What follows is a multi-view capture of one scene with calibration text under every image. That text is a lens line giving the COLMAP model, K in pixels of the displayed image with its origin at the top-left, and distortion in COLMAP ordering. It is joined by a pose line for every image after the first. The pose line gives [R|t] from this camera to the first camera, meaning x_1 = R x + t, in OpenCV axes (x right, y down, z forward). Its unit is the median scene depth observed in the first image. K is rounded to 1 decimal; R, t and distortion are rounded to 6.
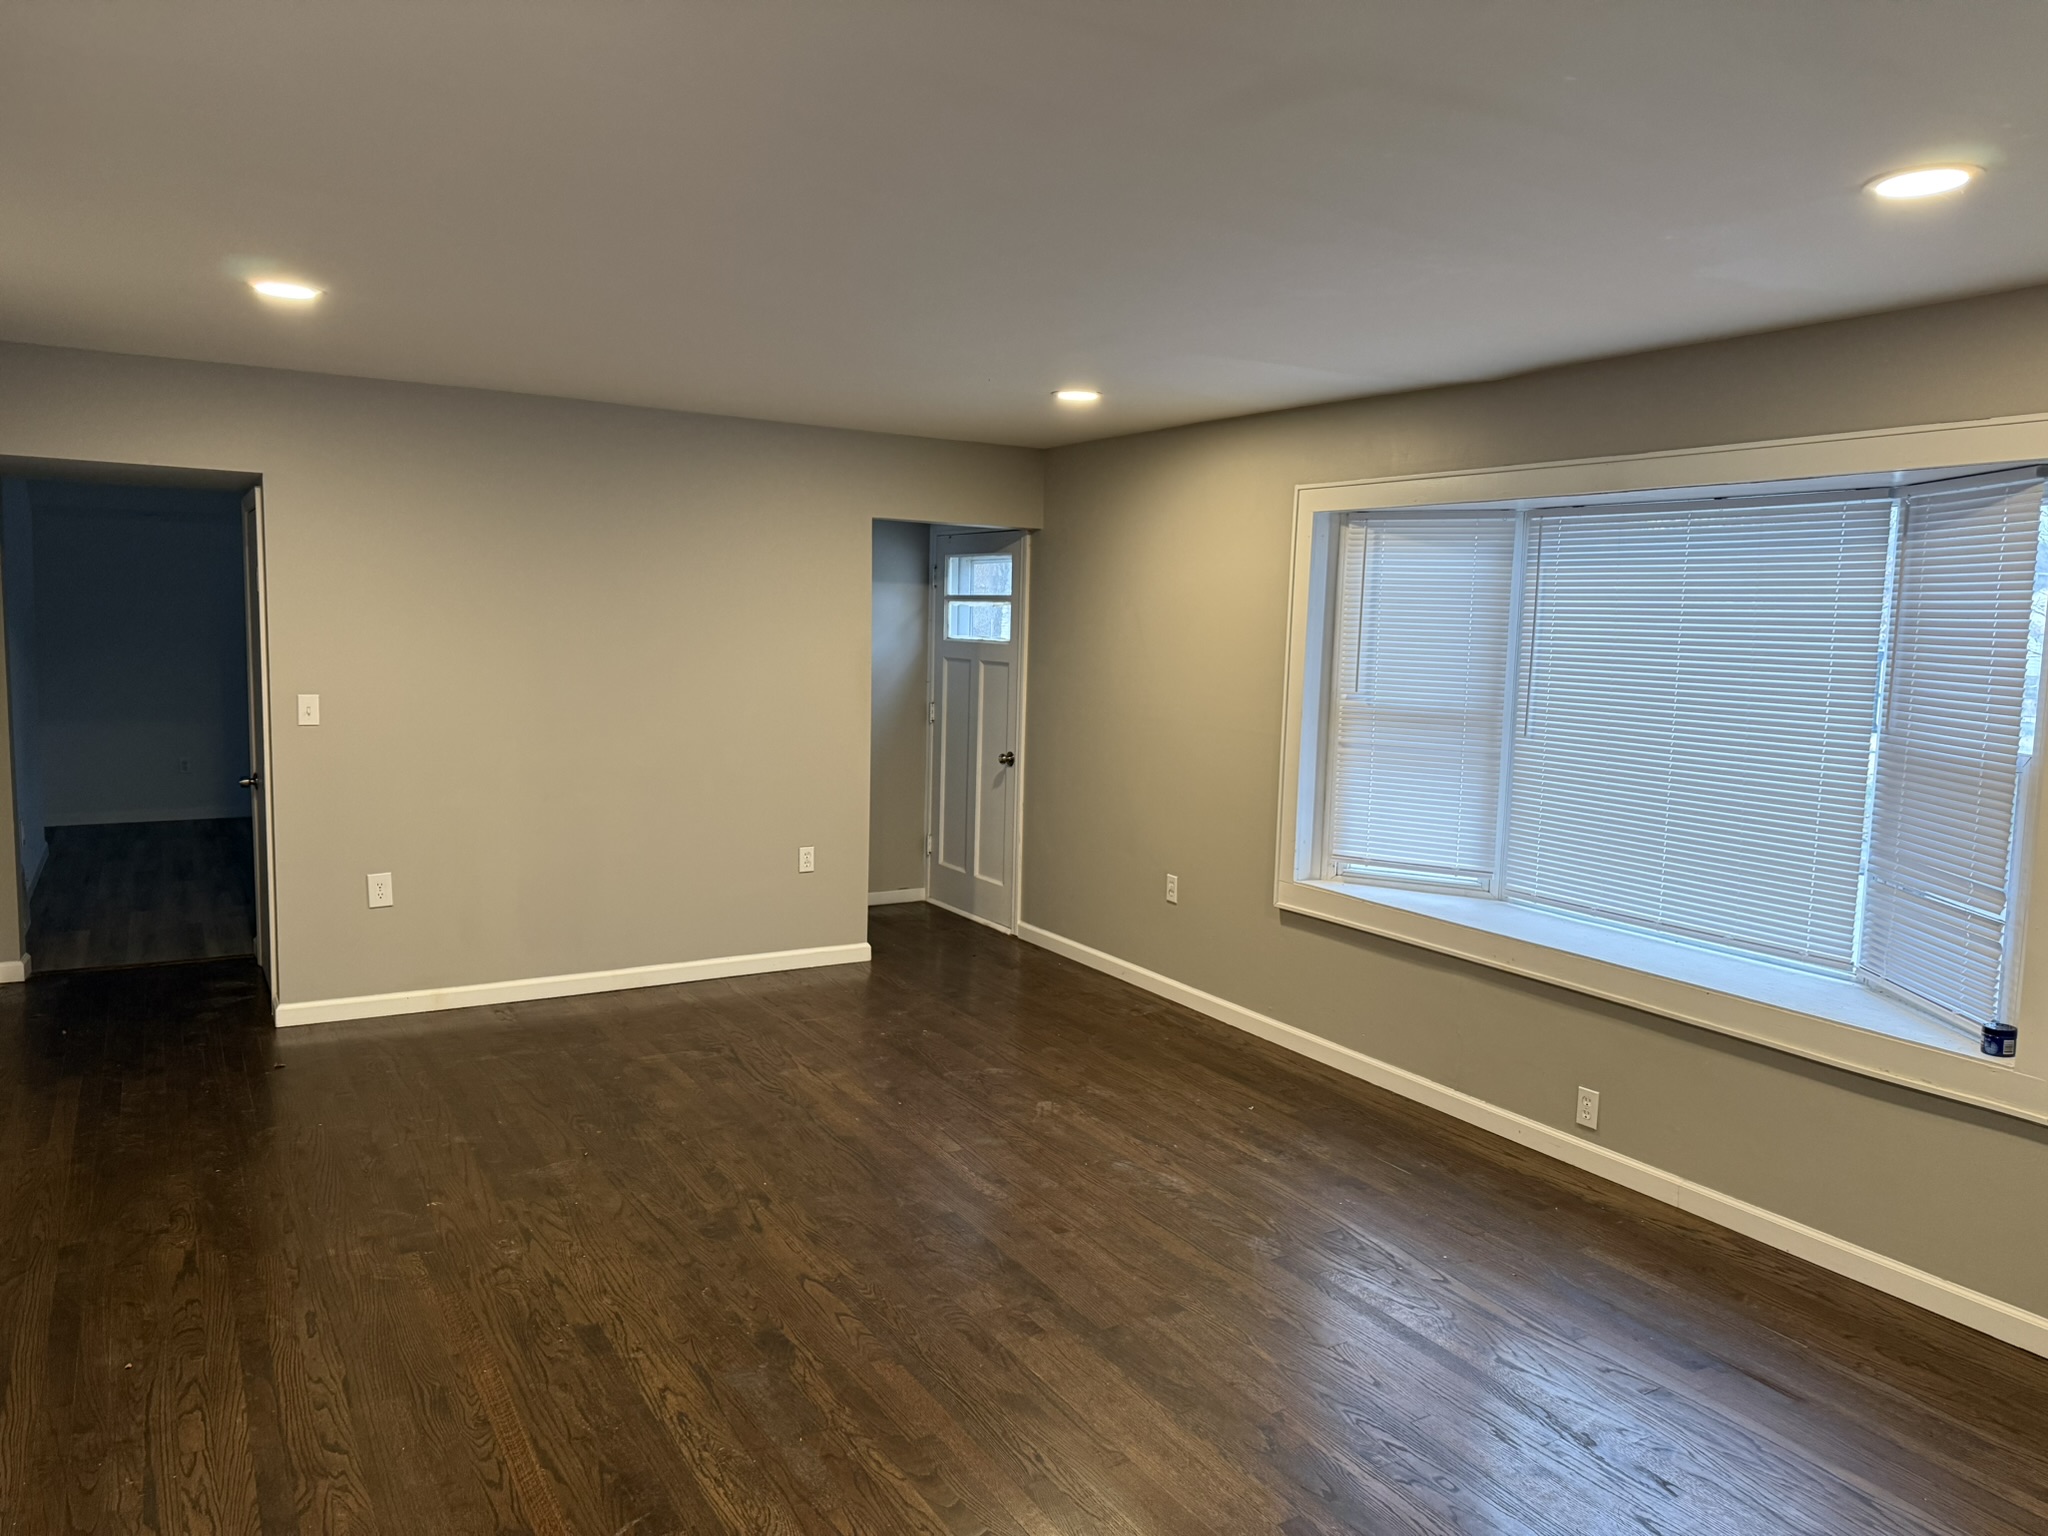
lens RADIAL K [[1434.3, 0, 1039.3], [0, 1434.3, 774.7], [0, 0, 1]] dist [0.058477, -0.005132]
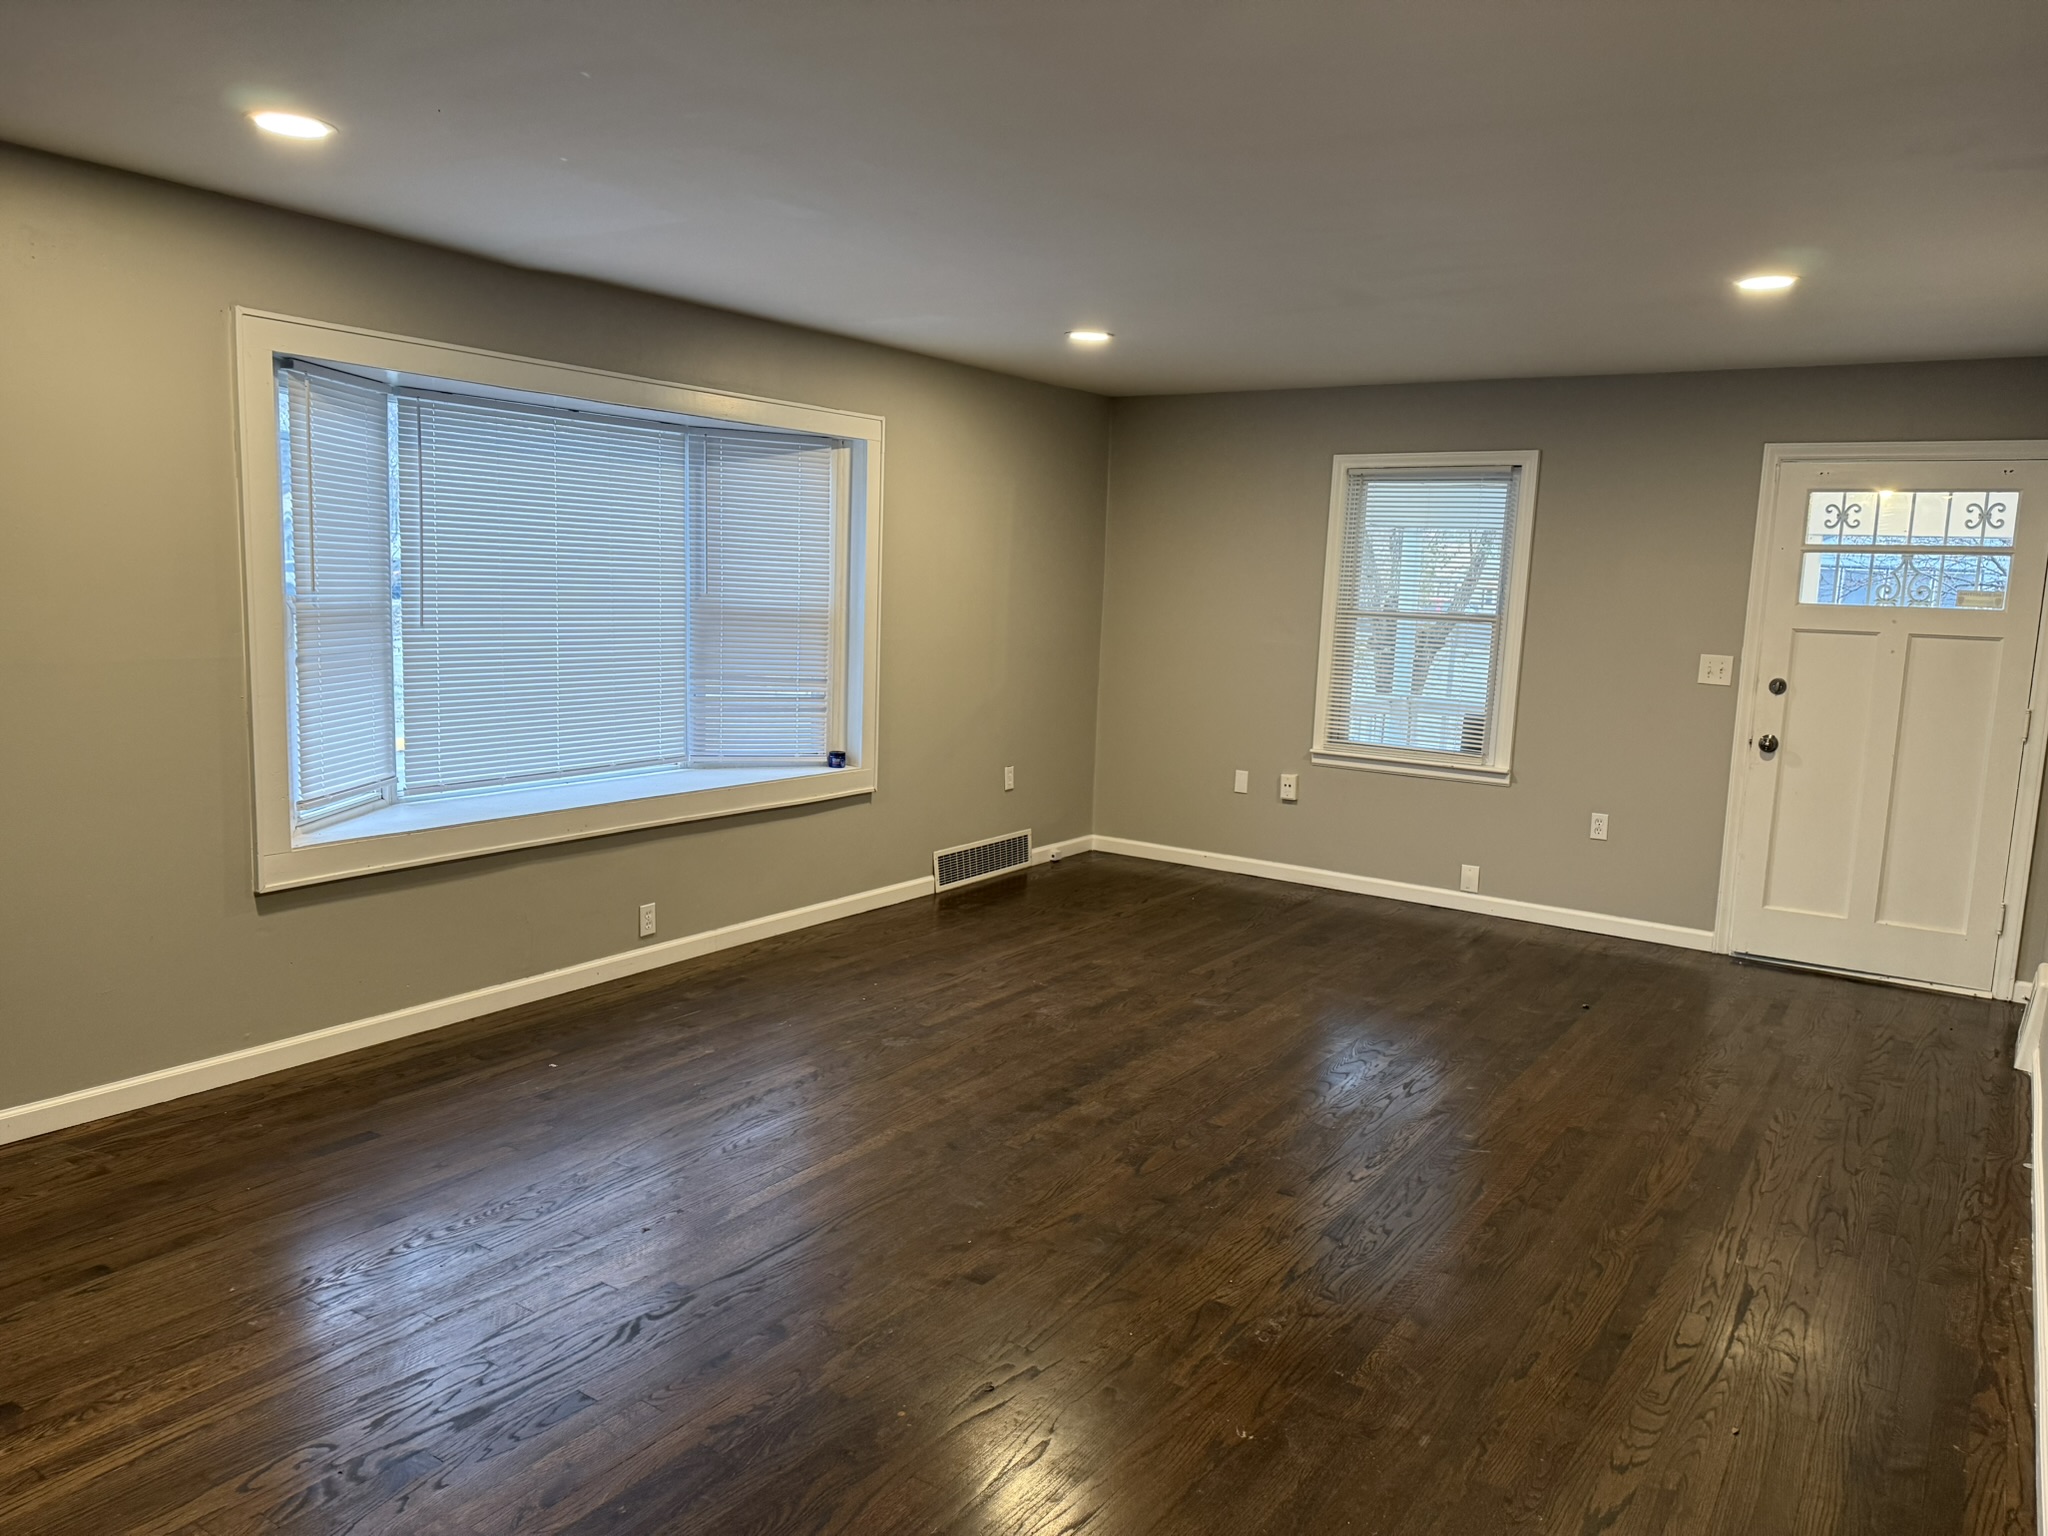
lens RADIAL K [[1434.3, 0, 1024.0], [0, 1434.3, 771.2], [0, 0, 1]] dist [0.058477, -0.005132]
pose [[-0.406048, -0.166162, 0.898619, -0.811731], [0.062152, 0.976033, 0.208560, -0.124010], [-0.911736, 0.140536, -0.385989, 1.154899]]
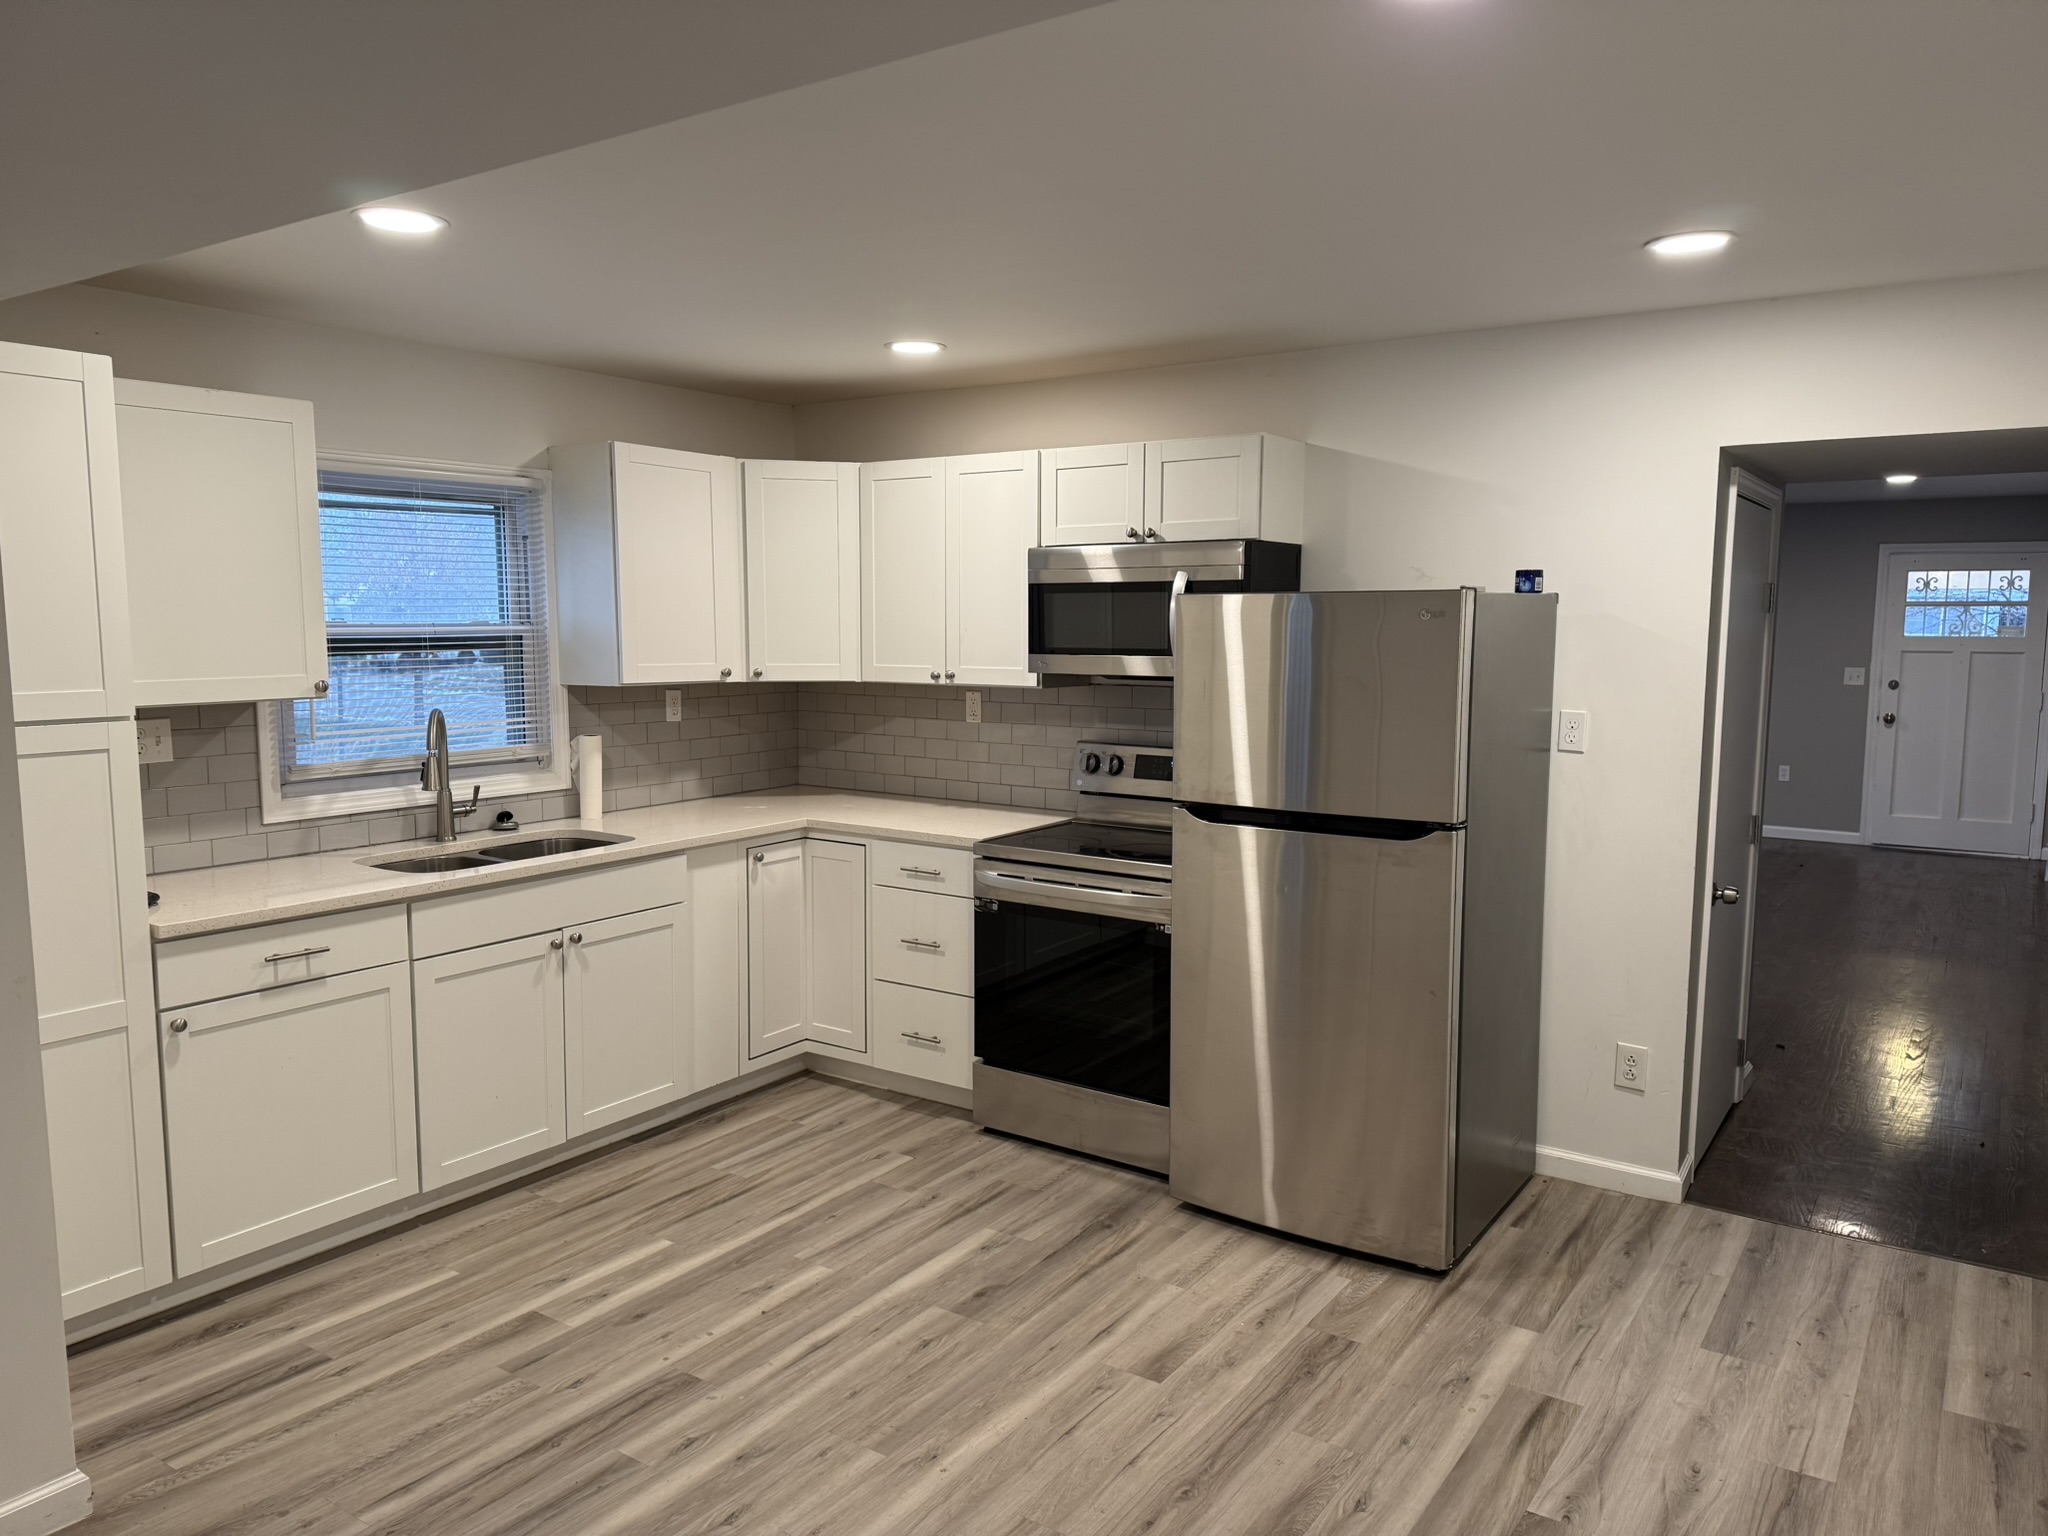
lens RADIAL K [[1434.3, 0, 1031.1], [0, 1434.3, 765.8], [0, 0, 1]] dist [0.058477, -0.005132]
pose [[-0.398177, -0.121020, 0.909291, -1.112182], [0.087084, 0.981795, 0.168804, -0.188228], [-0.913166, 0.146398, -0.380389, 1.617203]]
